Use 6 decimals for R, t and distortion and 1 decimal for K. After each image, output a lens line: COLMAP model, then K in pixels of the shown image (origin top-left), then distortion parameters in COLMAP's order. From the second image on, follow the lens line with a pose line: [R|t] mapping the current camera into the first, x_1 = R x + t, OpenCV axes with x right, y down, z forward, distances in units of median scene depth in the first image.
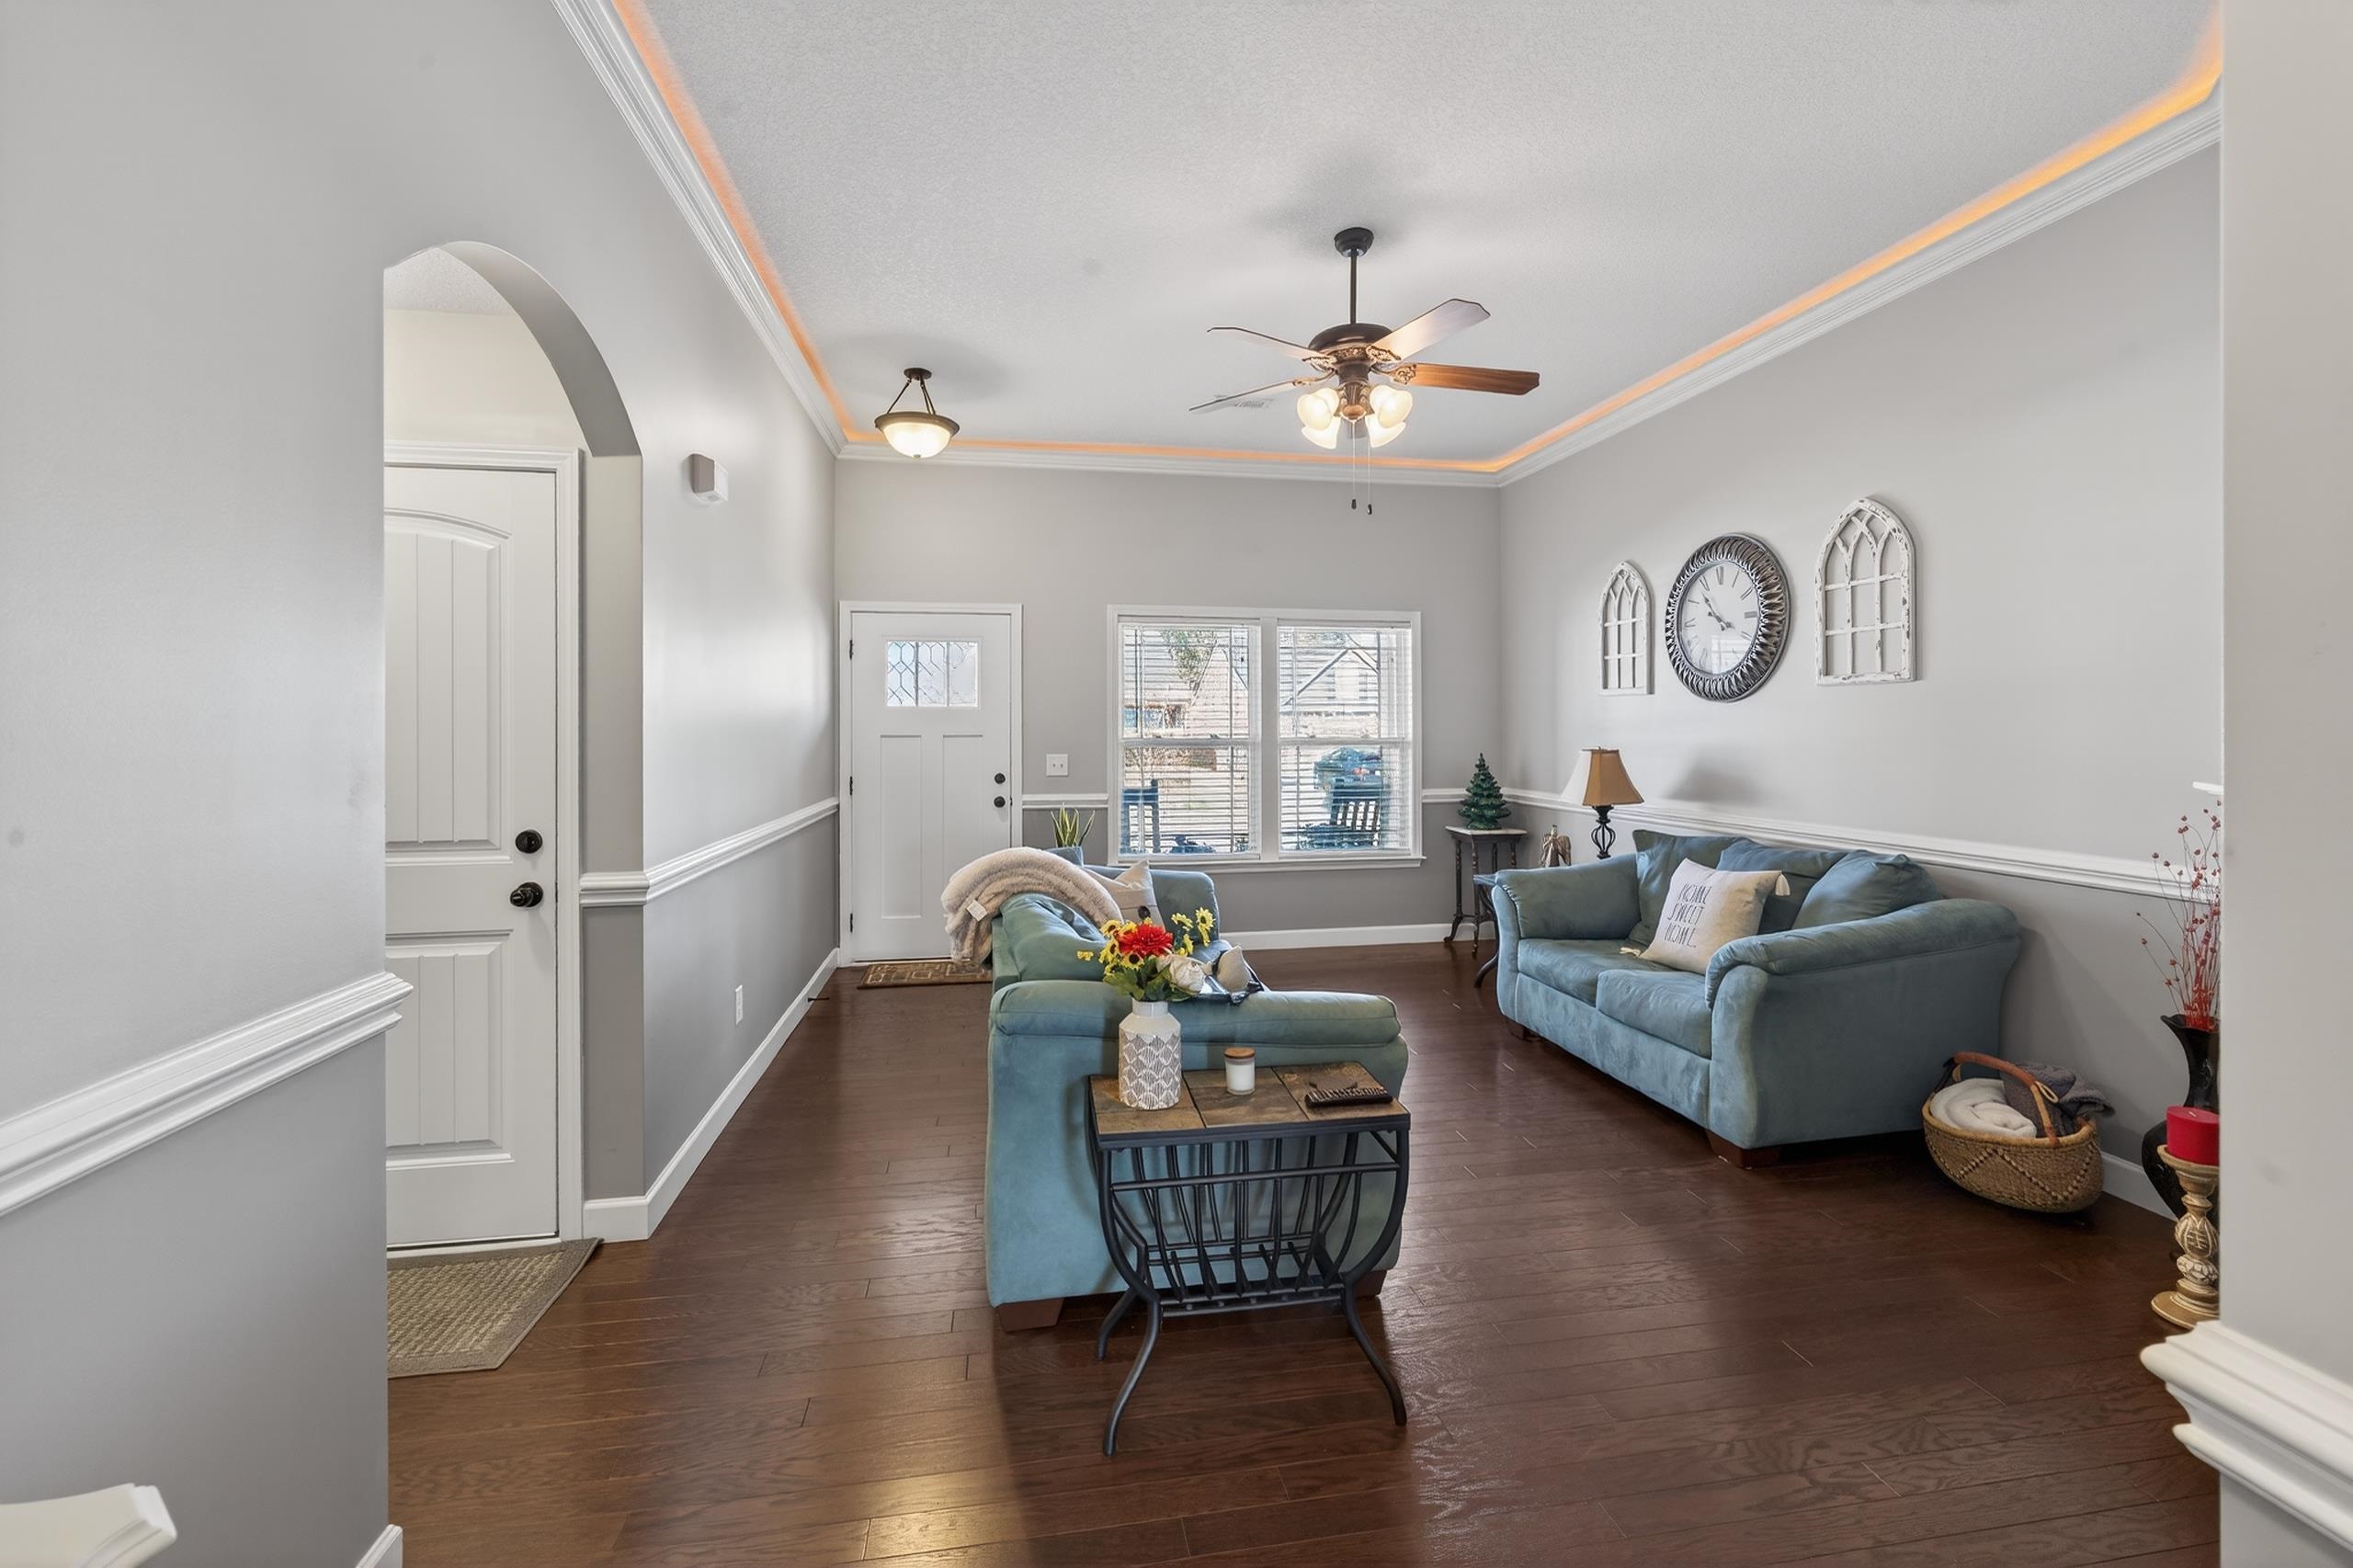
lens RADIAL K [[986.3, 0, 1179.4], [0, 986.3, 758.6], [0, 0, 1]] dist [0.000368, -0.000003]
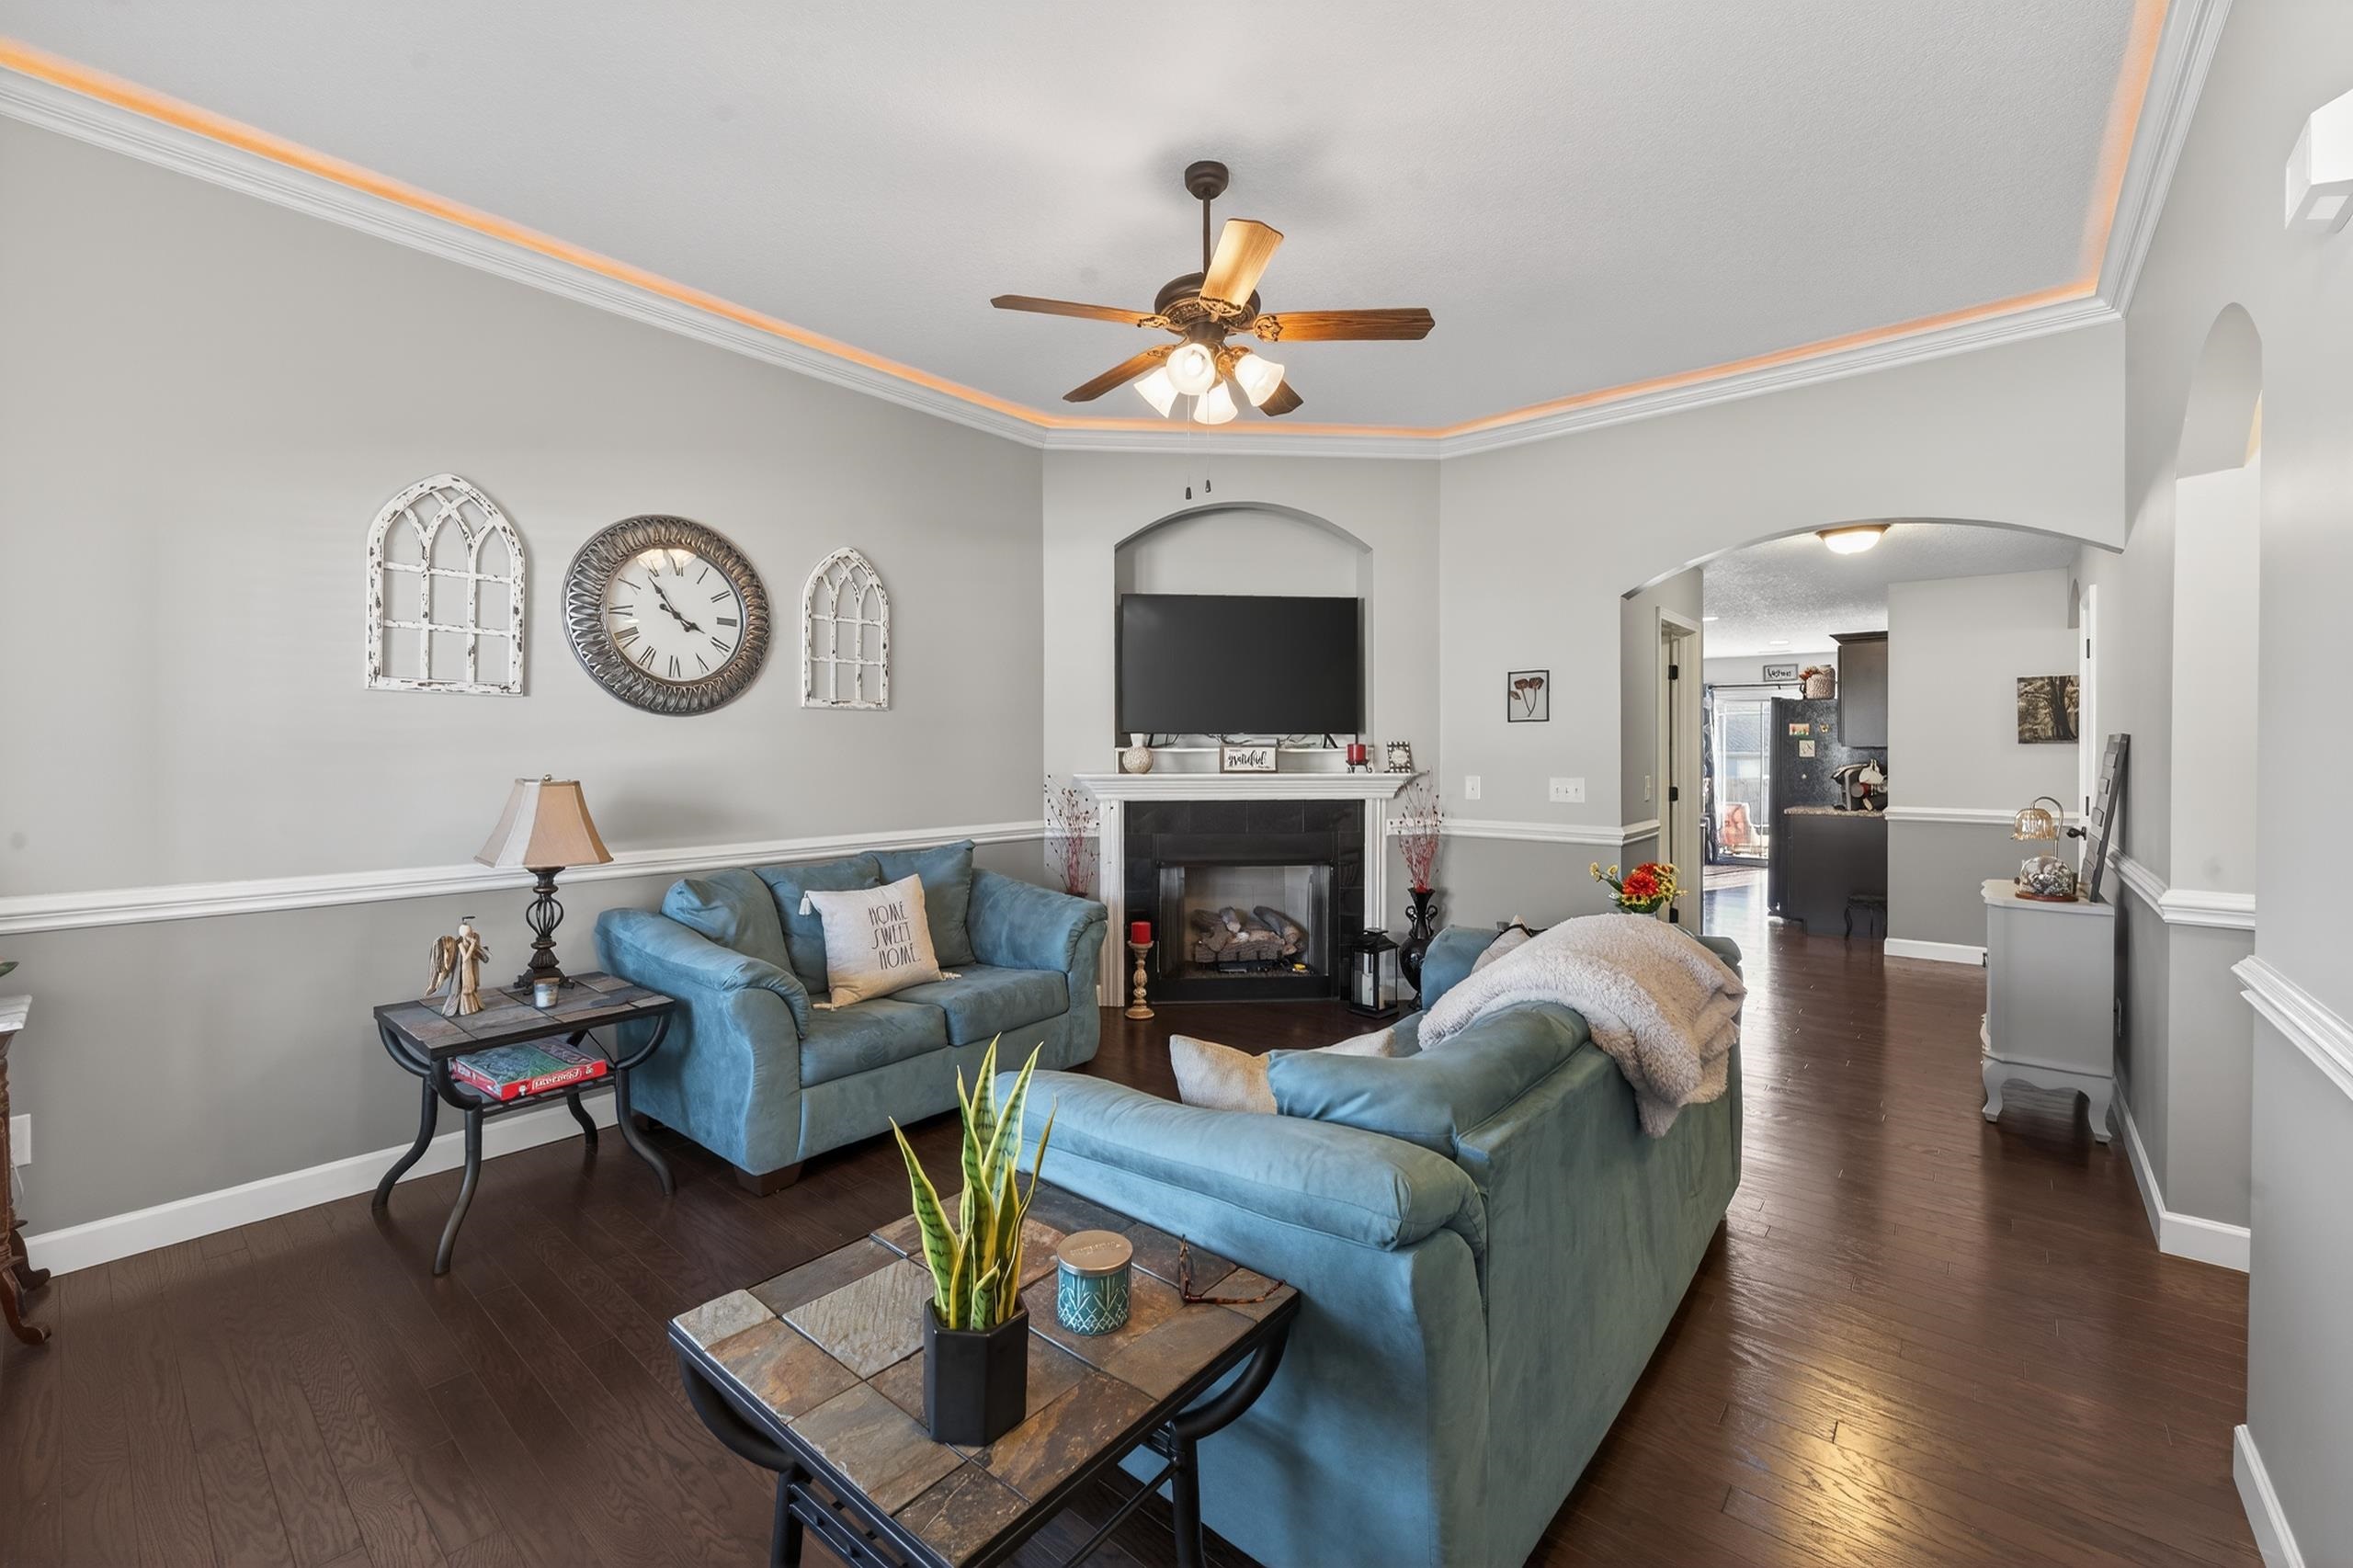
lens RADIAL K [[940.7, 0, 1169.6], [0, 940.7, 750.3], [0, 0, 1]] dist [0.000007, -0.000002]
pose [[-0.646370, 0.003504, 0.763016, -0.370767], [0.027812, 0.999433, 0.018971, -0.035612], [-0.762517, 0.033483, -0.646101, 1.354725]]
